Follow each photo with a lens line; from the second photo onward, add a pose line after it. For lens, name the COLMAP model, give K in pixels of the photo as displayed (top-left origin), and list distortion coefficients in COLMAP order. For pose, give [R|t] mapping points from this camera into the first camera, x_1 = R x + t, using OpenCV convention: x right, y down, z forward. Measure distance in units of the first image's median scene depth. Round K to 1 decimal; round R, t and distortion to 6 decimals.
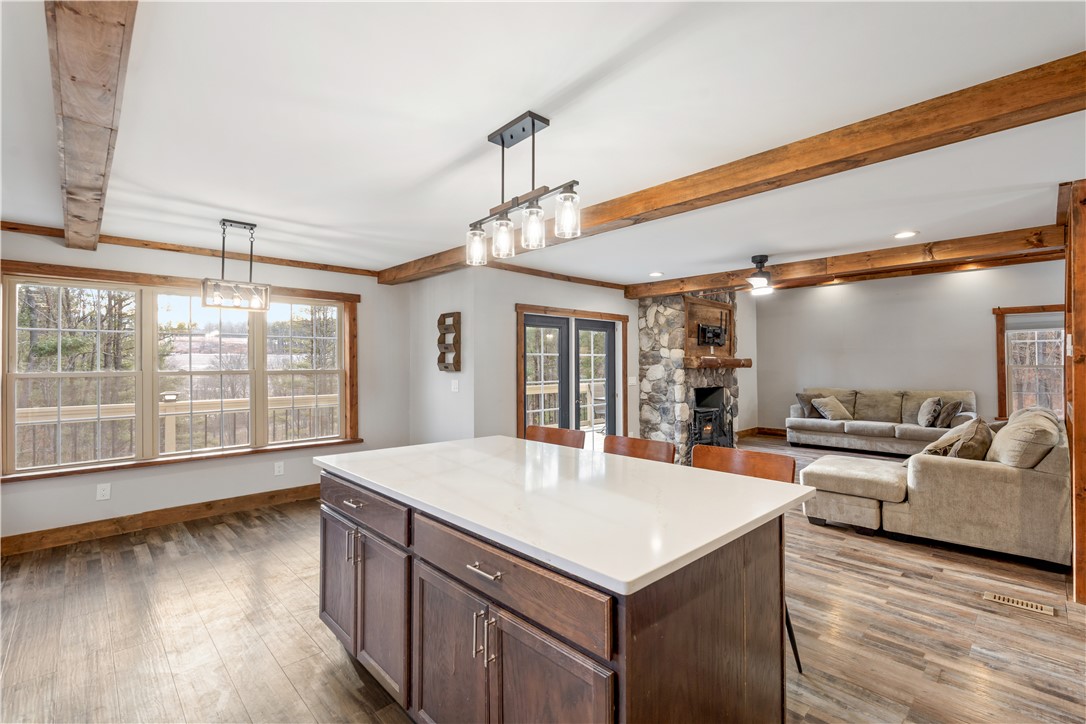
lens RADIAL K [[486.0, 0, 545.9], [0, 486.0, 364.3], [0, 0, 1]] dist [-0.003123, 0.000967]
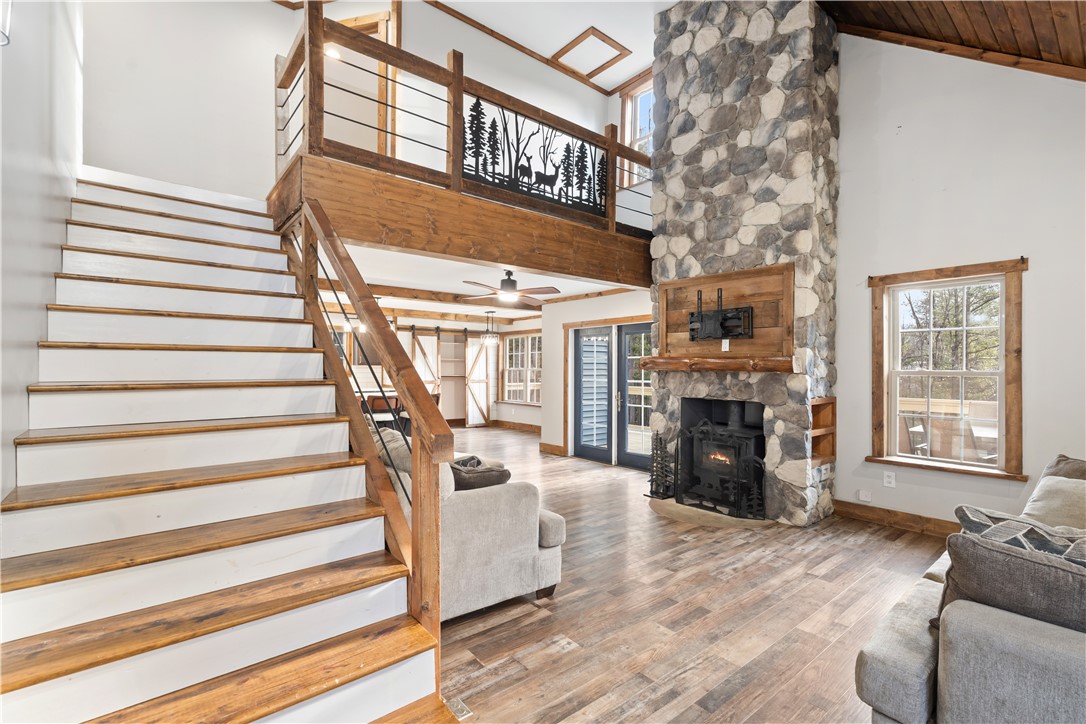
lens RADIAL K [[486.0, 0, 543.8], [0, 486.0, 364.4], [0, 0, 1]] dist [-0.003123, 0.000967]
pose [[-0.080067, -0.002015, -0.996787, 1.665525], [-0.003691, 0.999992, -0.001725, -0.000960], [0.996783, 0.003541, -0.080074, 1.277305]]
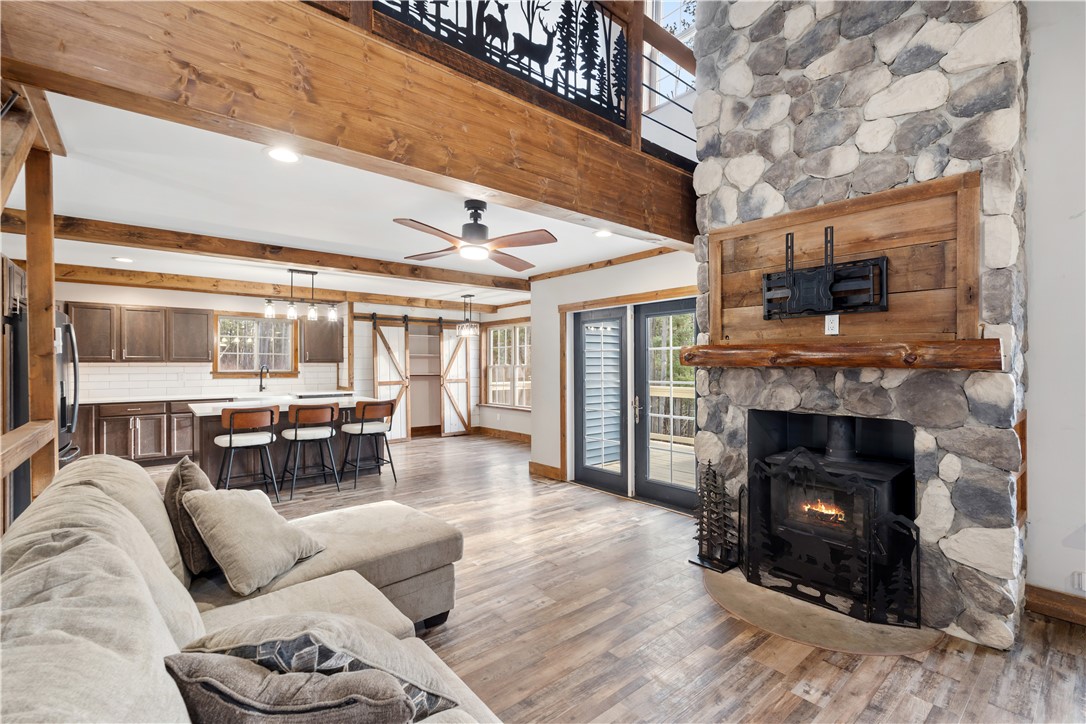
lens RADIAL K [[486.0, 0, 531.9], [0, 486.0, 364.4], [0, 0, 1]] dist [-0.003123, 0.000967]
pose [[-0.089454, 0.006122, -0.995972, 1.237045], [0.004322, 0.999974, 0.005758, 0.000844], [0.995982, -0.003789, -0.089478, 1.250198]]
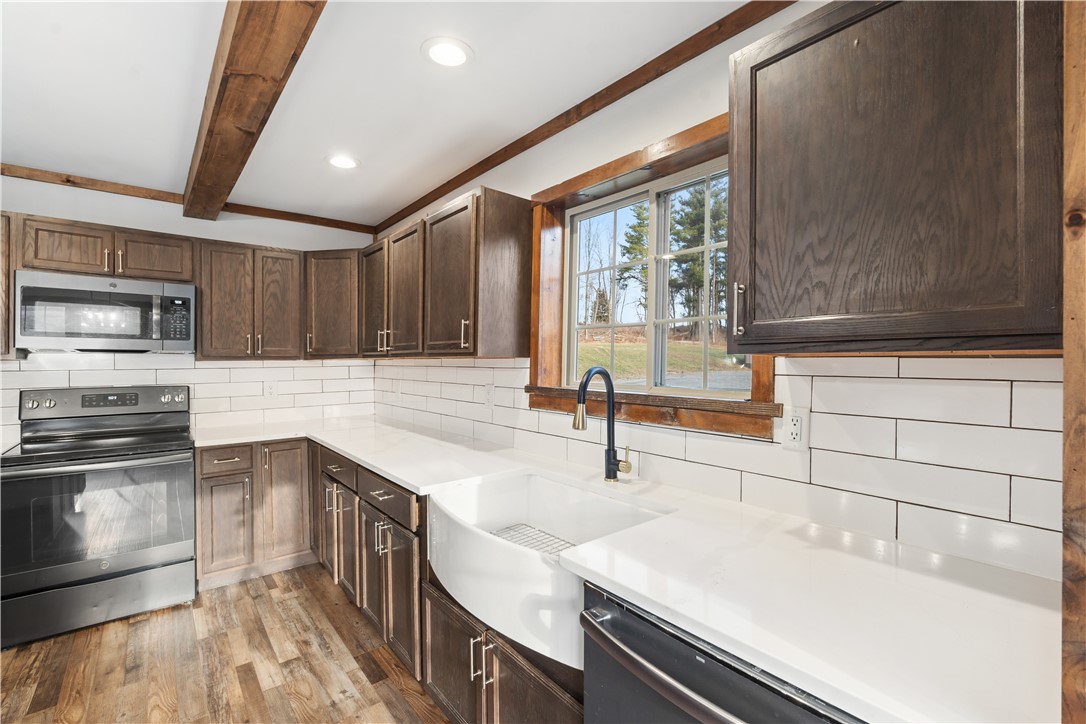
lens RADIAL K [[486.0, 0, 541.5], [0, 486.0, 361.3], [0, 0, 1]] dist [-0.003123, 0.000967]
pose [[-0.995928, 0.004221, 0.090053, -0.420152], [0.003839, 0.999983, -0.004412, 0.006175], [-0.090070, -0.004048, -0.995927, 0.531033]]
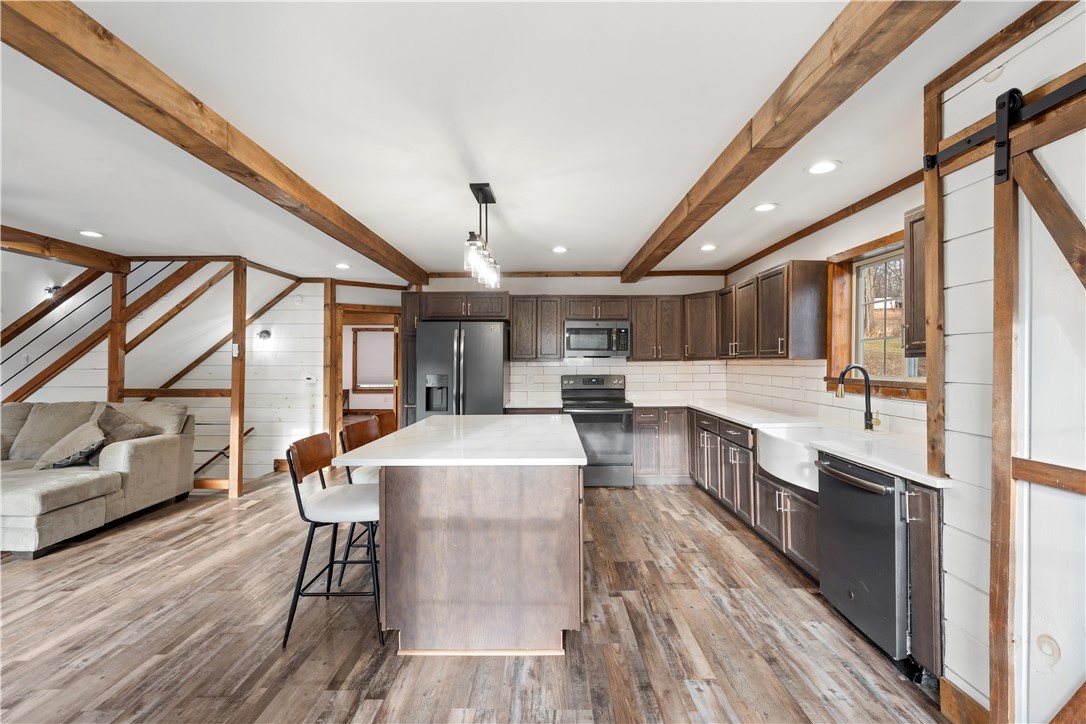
lens RADIAL K [[486.0, 0, 548.9], [0, 486.0, 353.3], [0, 0, 1]] dist [-0.003123, 0.000967]
pose [[-0.723976, 0.017501, 0.689603, -0.599416], [0.000775, 0.999698, -0.024556, 0.009758], [-0.689825, -0.017244, -0.723771, 0.966050]]
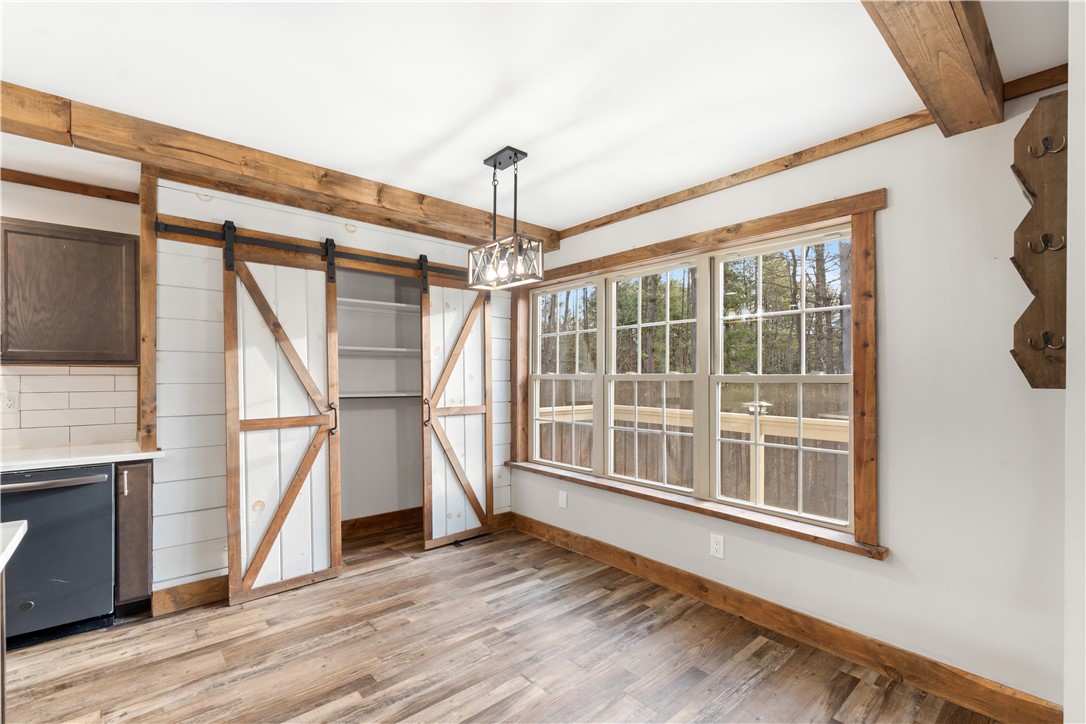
lens RADIAL K [[486.0, 0, 540.2], [0, 486.0, 373.0], [0, 0, 1]] dist [-0.003123, 0.000967]
pose [[-0.052690, 0.006986, -0.998586, 0.038501], [-0.000243, 0.999975, 0.007009, 0.007650], [0.998611, 0.000612, -0.052687, 0.924896]]
